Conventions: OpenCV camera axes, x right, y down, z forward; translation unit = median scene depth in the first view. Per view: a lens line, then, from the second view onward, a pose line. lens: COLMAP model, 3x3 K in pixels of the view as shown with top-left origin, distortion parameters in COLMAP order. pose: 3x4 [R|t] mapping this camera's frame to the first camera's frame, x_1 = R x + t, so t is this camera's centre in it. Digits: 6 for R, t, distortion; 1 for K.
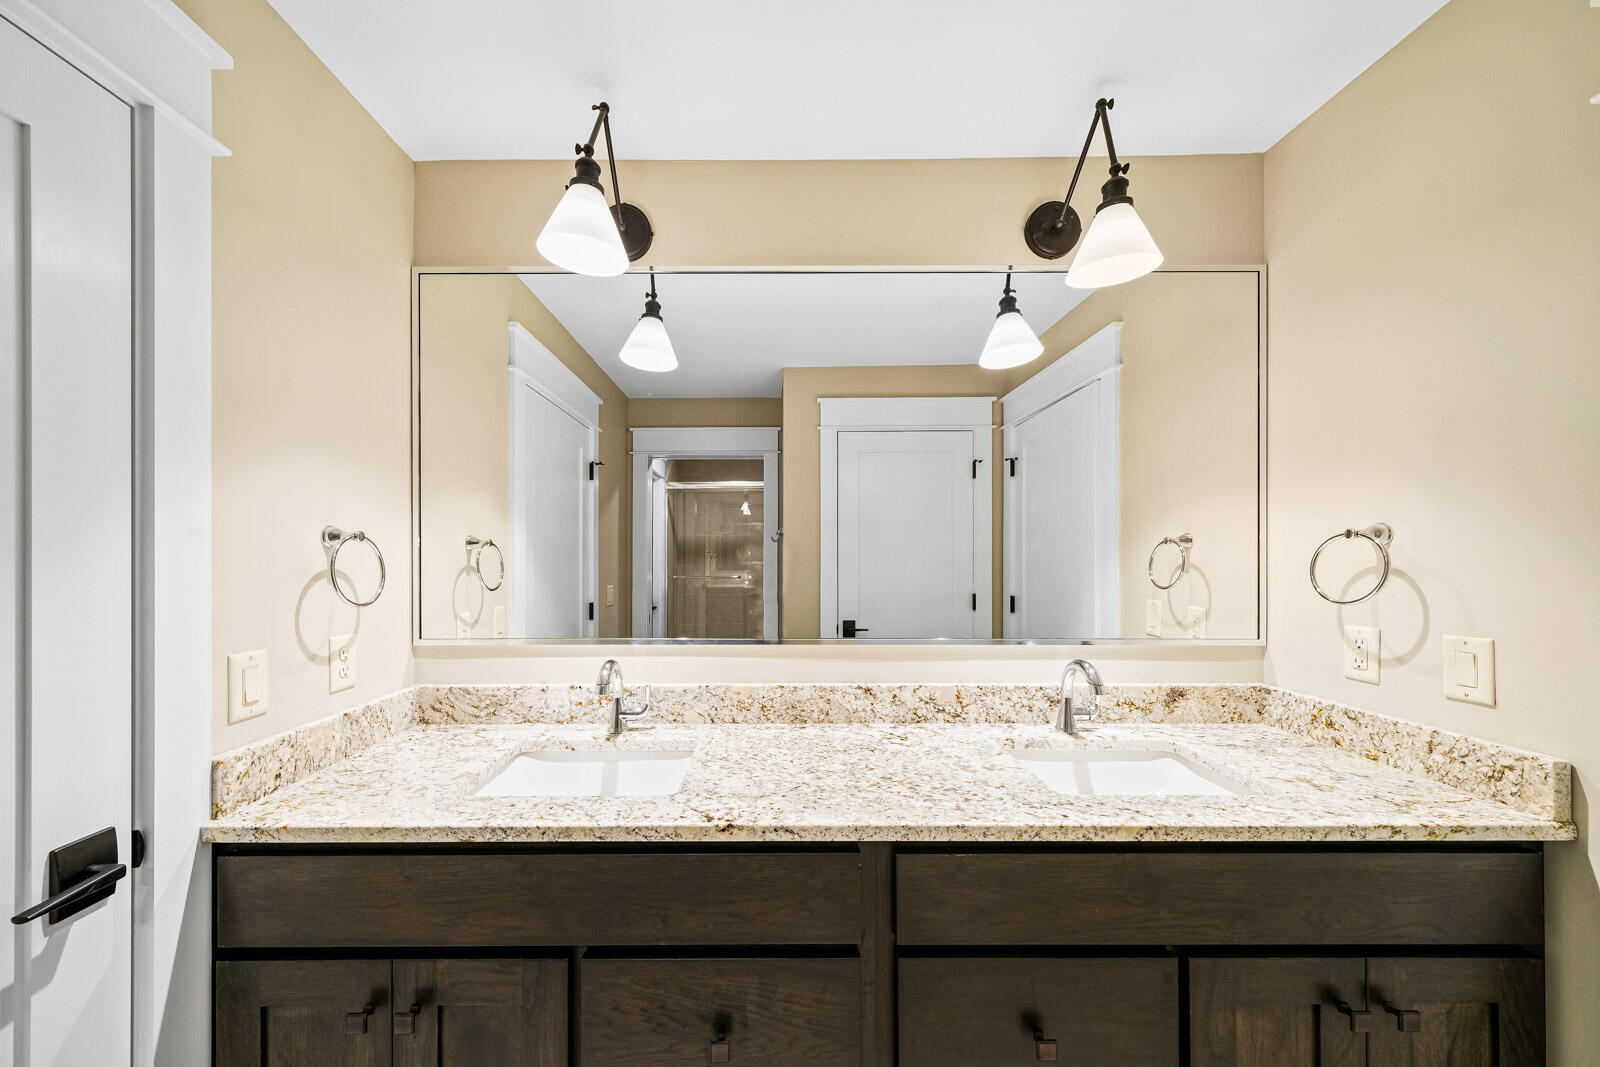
lens RADIAL K [[552.1, 0, 752.1], [0, 552.1, 554.6], [0, 0, 1]] dist [0.004462, -0.000528]
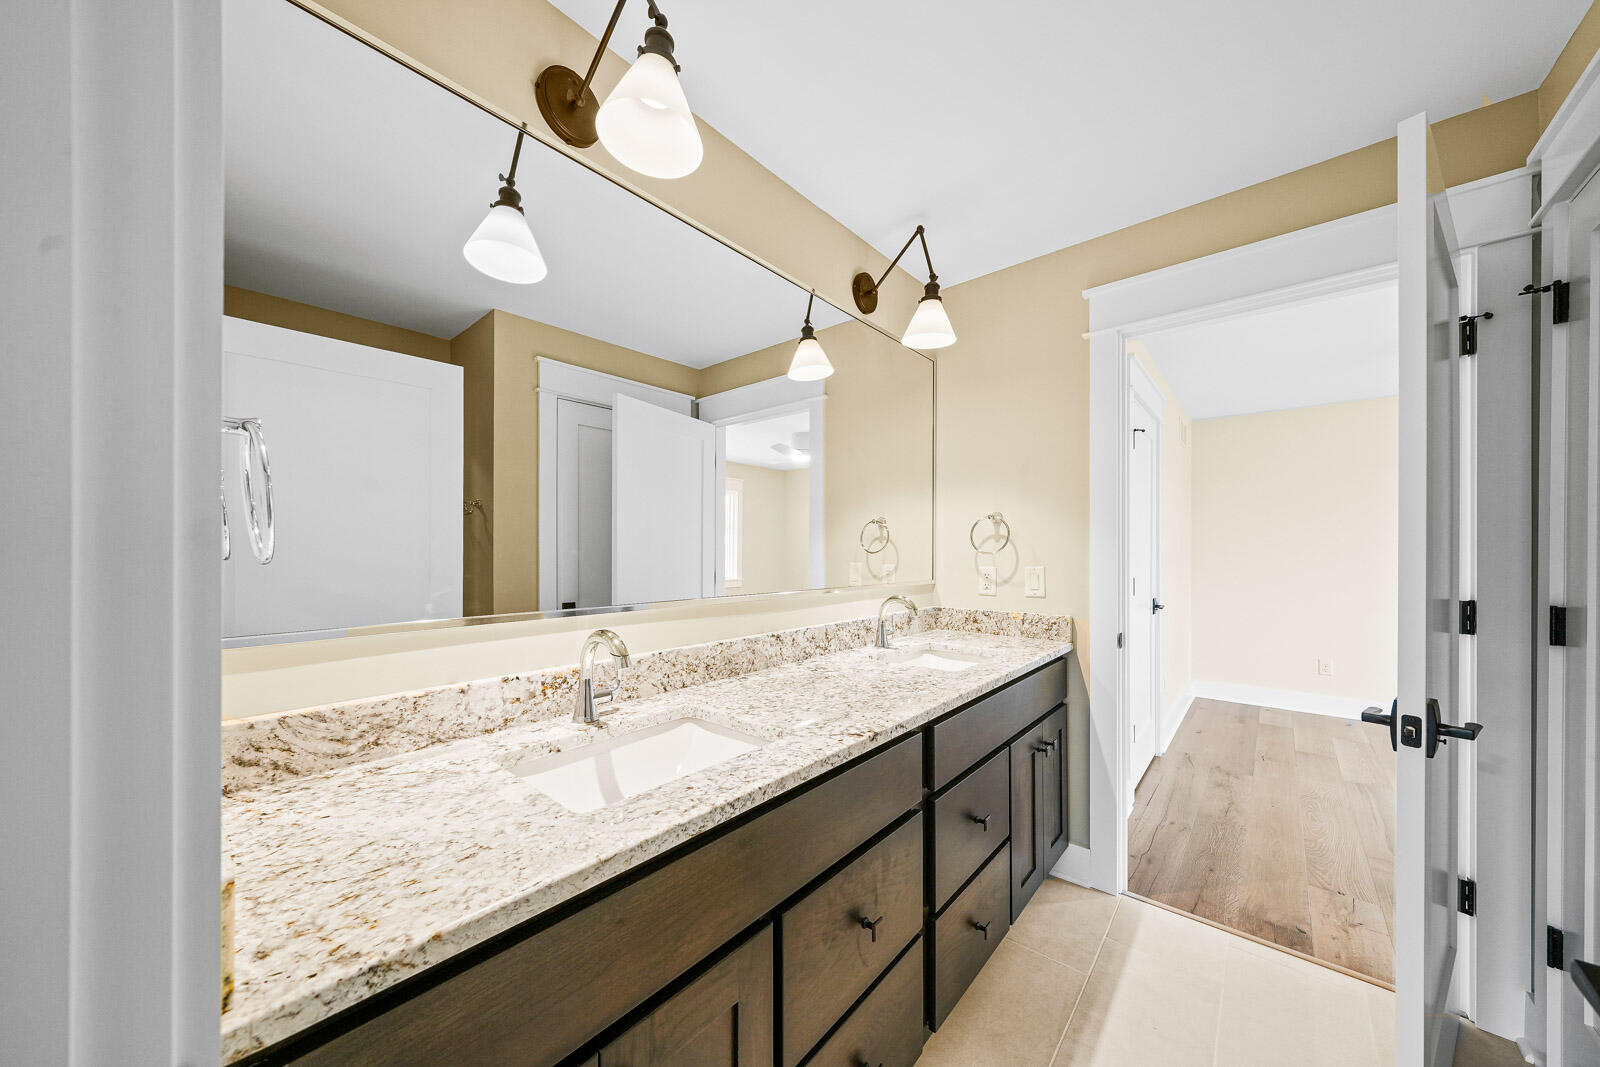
lens RADIAL K [[552.1, 0, 793.2], [0, 552.1, 543.8], [0, 0, 1]] dist [0.004462, -0.000528]
pose [[0.655860, 0.011408, 0.754796, -0.635235], [-0.005203, 0.999930, -0.010592, 0.064548], [-0.754865, 0.003020, 0.655874, 0.226557]]
